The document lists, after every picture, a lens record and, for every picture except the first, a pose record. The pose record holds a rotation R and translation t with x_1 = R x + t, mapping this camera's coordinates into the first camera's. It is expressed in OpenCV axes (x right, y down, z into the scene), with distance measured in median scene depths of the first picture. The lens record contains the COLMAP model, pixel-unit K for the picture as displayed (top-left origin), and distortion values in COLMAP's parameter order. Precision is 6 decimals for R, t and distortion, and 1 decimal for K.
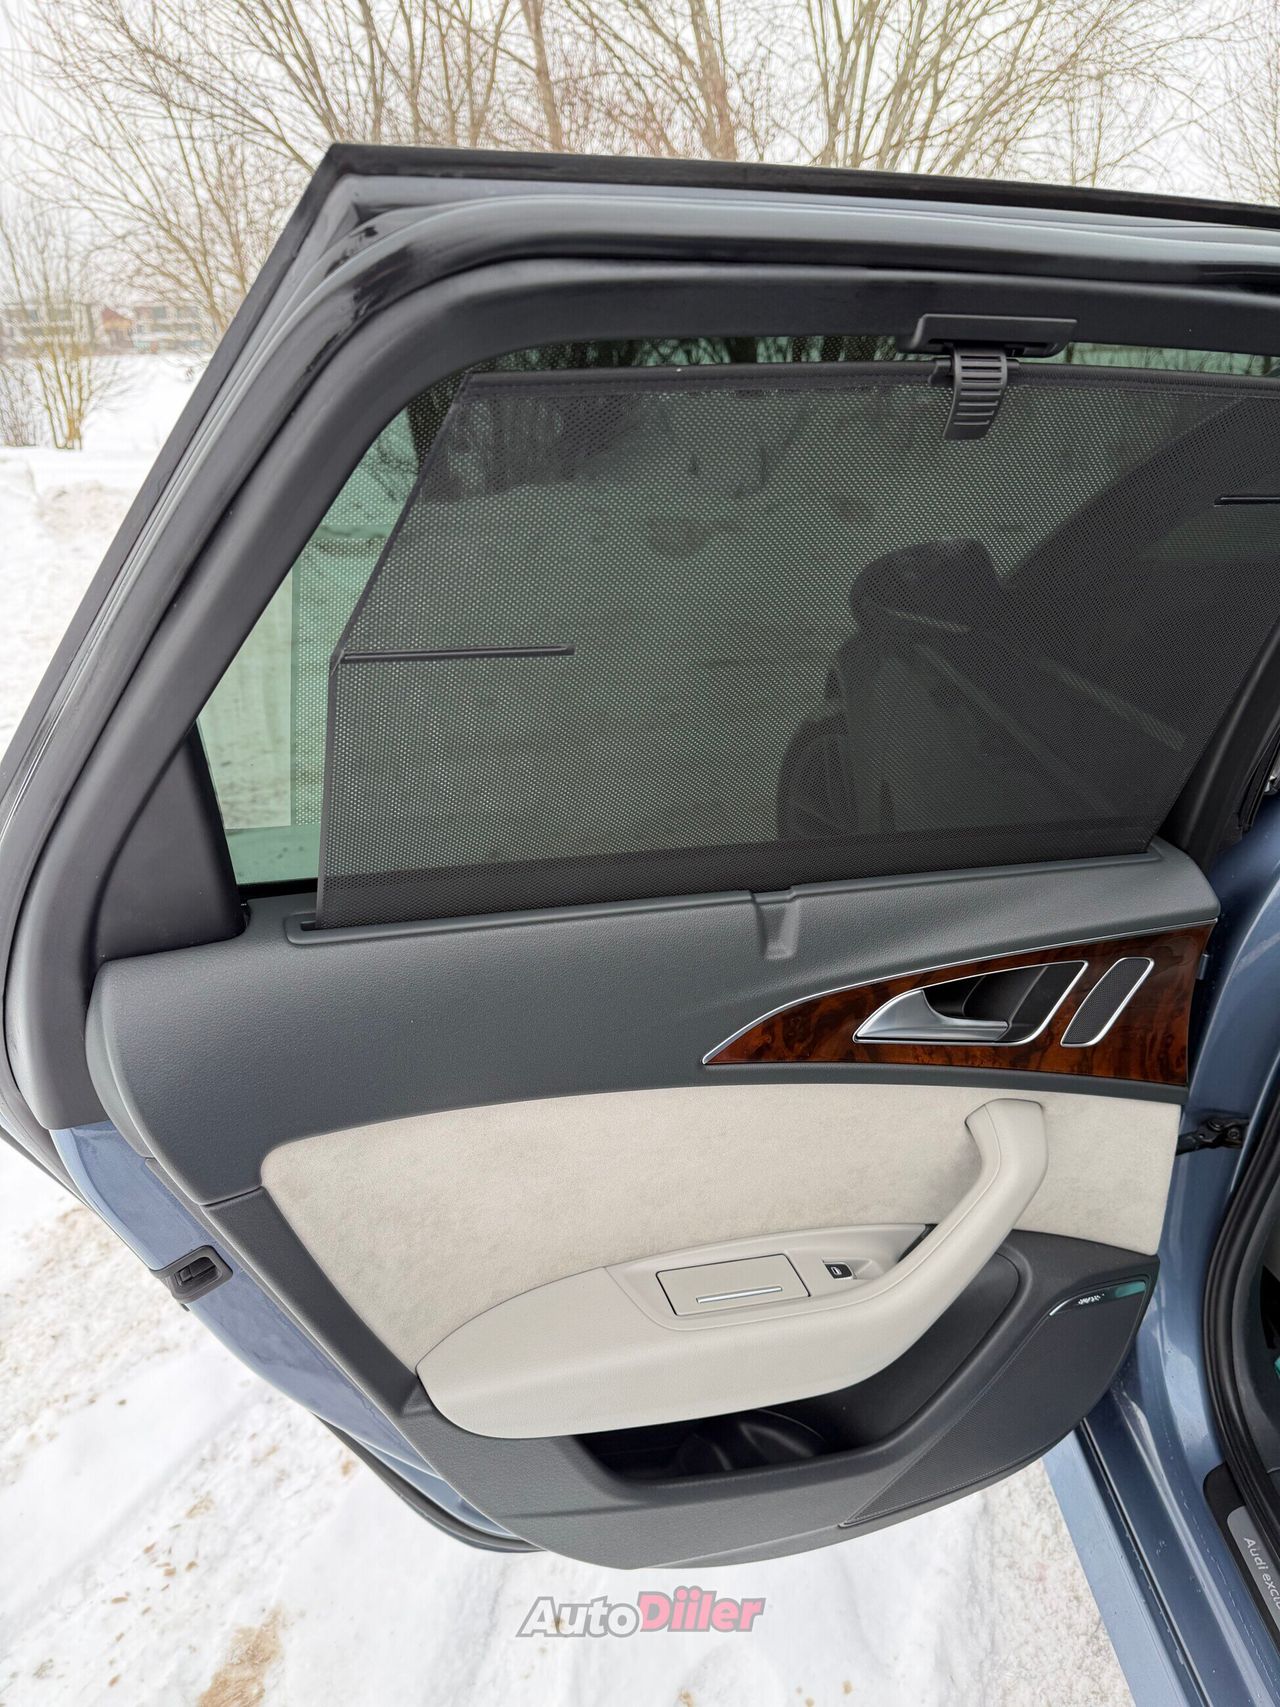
lens RADIAL K [[1198.5, 0, 640.0], [0, 1198.5, 853.5], [0, 0, 1]] dist [0.028519, -0.030242]
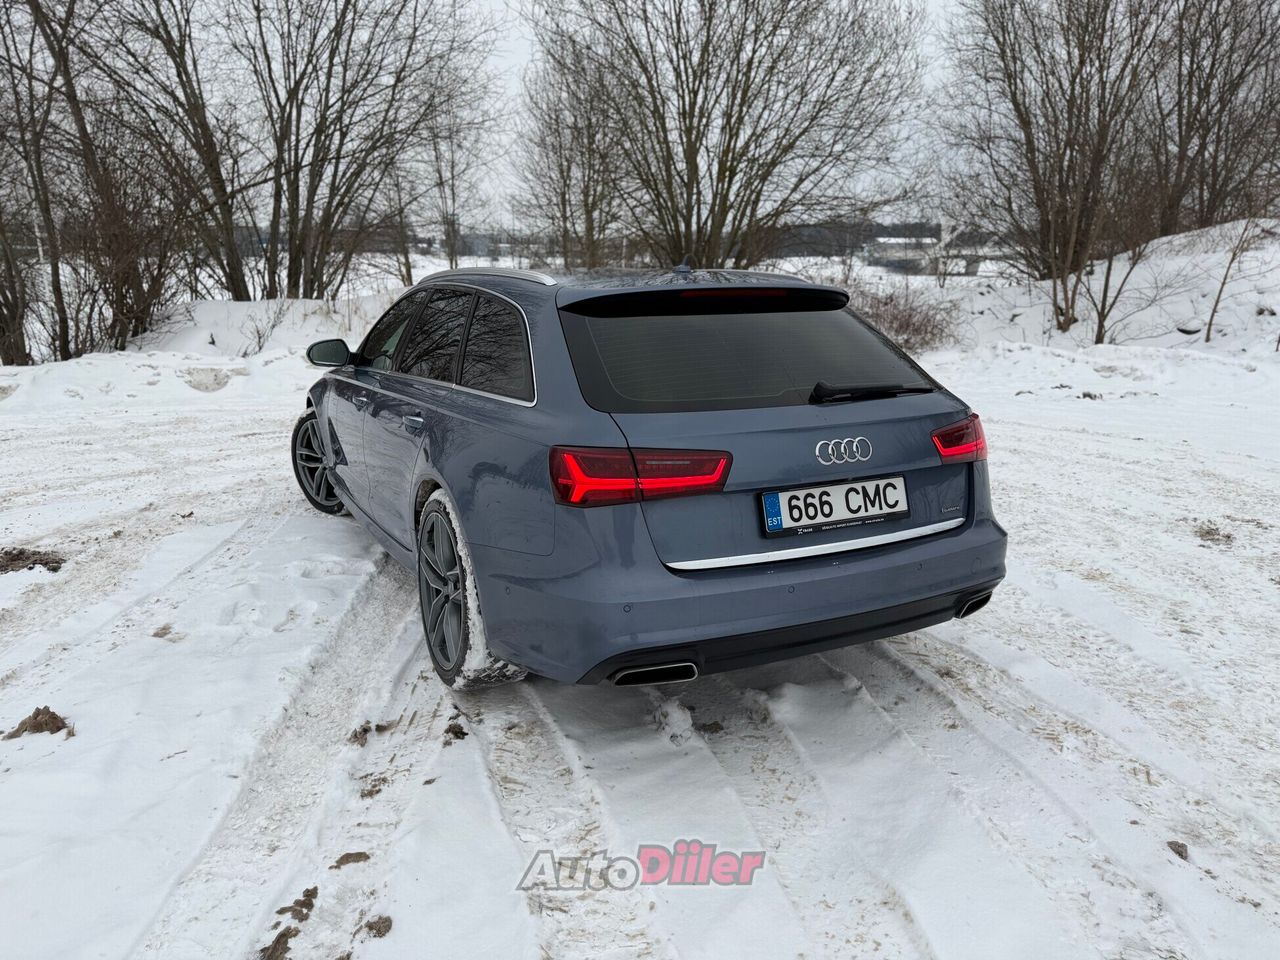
lens RADIAL K [[898.7, 0, 640.0], [0, 898.7, 480.0], [0, 0, 1]] dist [0.028519, -0.030242]
pose [[0.875825, -0.078481, 0.476206, -0.036434], [0.157234, 0.979258, -0.127795, 0.088549], [-0.456299, 0.186802, 0.869998, -0.234536]]
